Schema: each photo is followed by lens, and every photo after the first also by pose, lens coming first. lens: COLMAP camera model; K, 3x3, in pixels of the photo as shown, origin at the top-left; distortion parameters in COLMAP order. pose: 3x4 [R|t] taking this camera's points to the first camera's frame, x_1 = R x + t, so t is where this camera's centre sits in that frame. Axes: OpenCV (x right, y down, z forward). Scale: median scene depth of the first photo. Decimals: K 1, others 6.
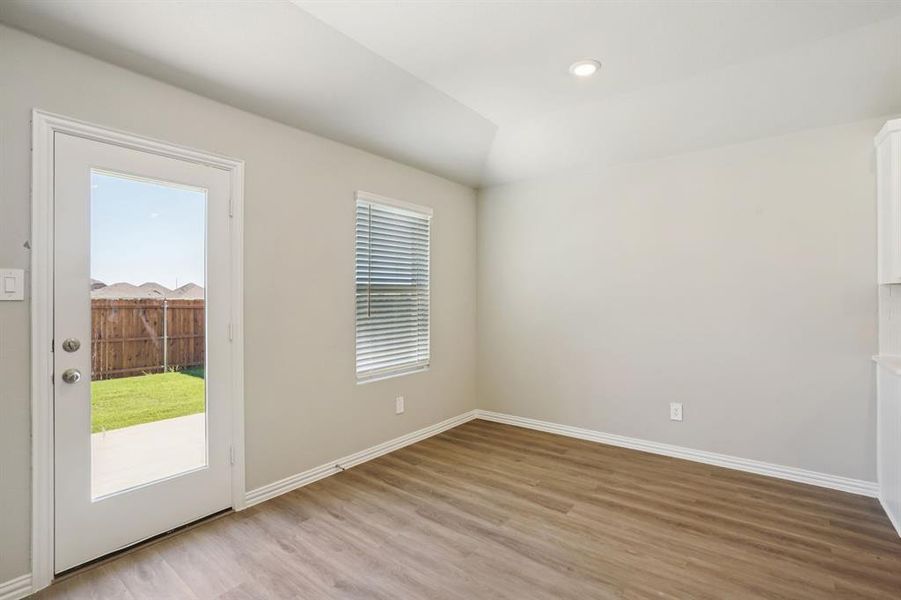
lens RADIAL K [[421.7, 0, 450.1], [0, 421.7, 296.1], [0, 0, 1]] dist [-0.064826, 0.024388]
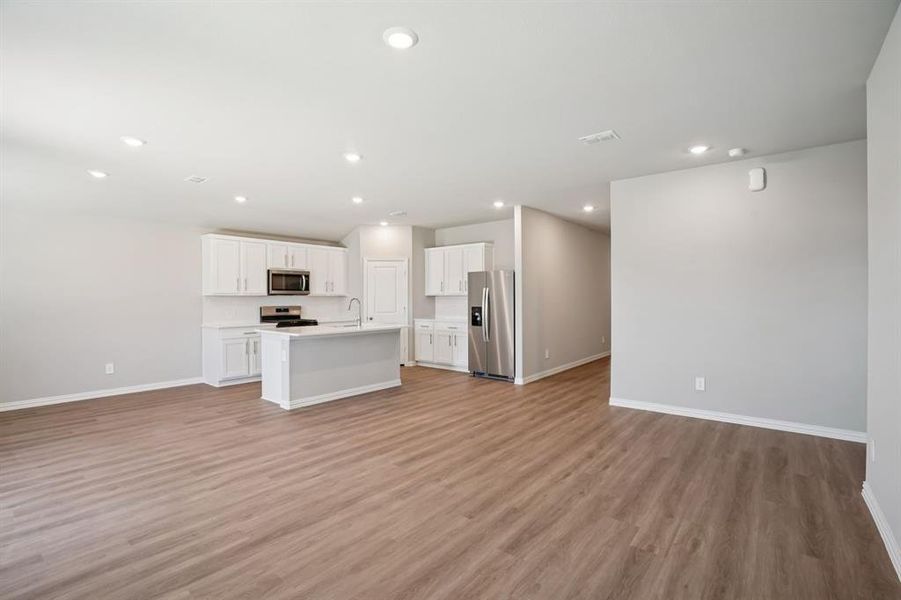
lens RADIAL K [[414.1, 0, 452.7], [0, 414.1, 299.1], [0, 0, 1]] dist [-0.050554, 0.017396]
pose [[0.017035, 0.001083, 0.999854, -1.087659], [0.004589, 0.999989, -0.001161, 0.000908], [-0.999844, 0.004608, 0.017030, -0.443489]]
